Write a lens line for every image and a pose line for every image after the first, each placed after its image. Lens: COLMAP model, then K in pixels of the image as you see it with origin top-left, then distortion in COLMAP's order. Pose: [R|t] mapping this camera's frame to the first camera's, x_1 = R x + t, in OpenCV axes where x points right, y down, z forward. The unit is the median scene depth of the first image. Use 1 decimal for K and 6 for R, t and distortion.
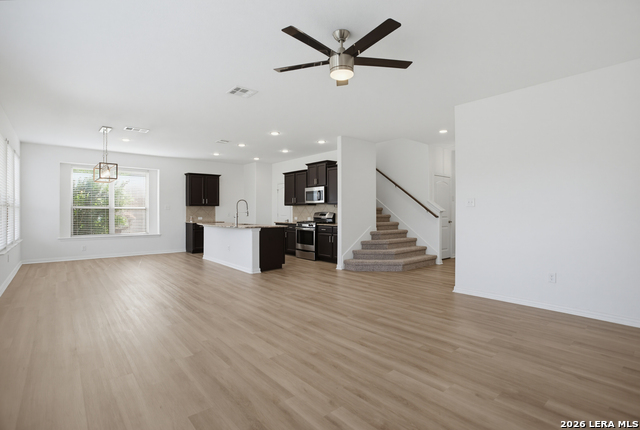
lens RADIAL K [[322.2, 0, 318.2], [0, 322.2, 207.6], [0, 0, 1]] dist [-0.001060, -0.000106]
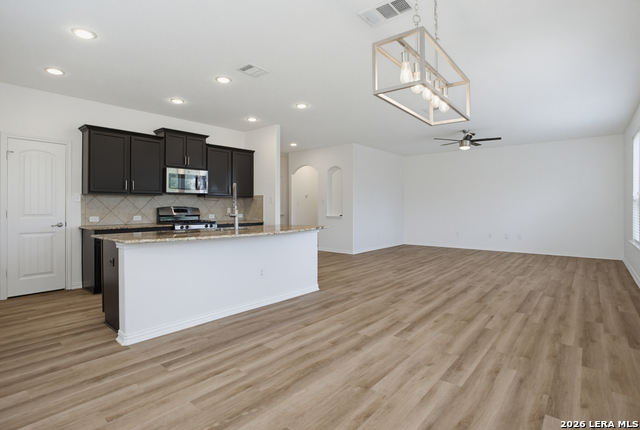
lens RADIAL K [[356.1, 0, 318.9], [0, 356.1, 206.4], [0, 0, 1]] dist [-0.002823, -0.000452]
pose [[-0.213694, 0.004046, 0.976892, -0.723727], [-0.004863, 0.999975, -0.005205, 0.014637], [-0.976888, -0.005863, -0.213669, 0.819835]]
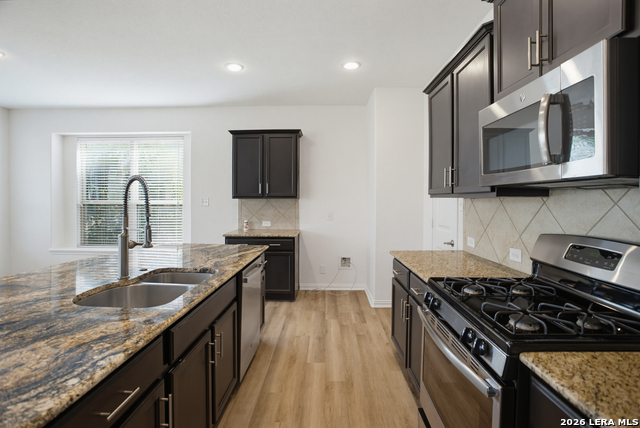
lens RADIAL K [[322.5, 0, 319.3], [0, 322.5, 200.1], [0, 0, 1]] dist [0.000892, 0.000140]
pose [[0.755169, 0.001423, -0.655528, 0.015004], [0.003669, 0.999973, 0.006398, -0.006383], [0.655519, -0.007236, 0.755144, 0.740592]]
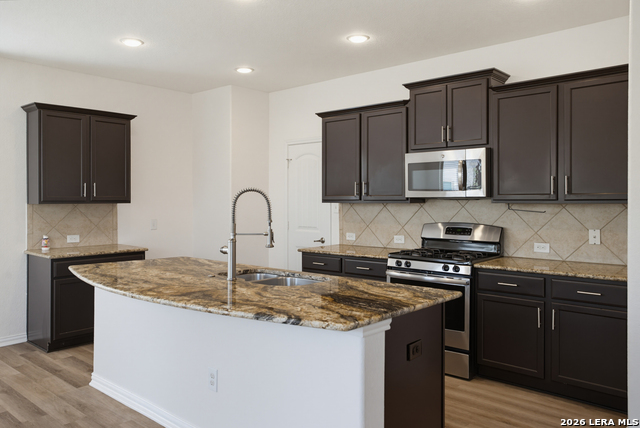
lens RADIAL K [[514.4, 0, 333.8], [0, 514.4, 198.3], [0, 0, 1]] dist [0.005445, 0.006841]
pose [[0.987227, -0.000528, 0.159321, -0.193024], [-0.000353, 0.999985, 0.005501, -0.014960], [-0.159322, -0.005487, 0.987211, 0.446074]]
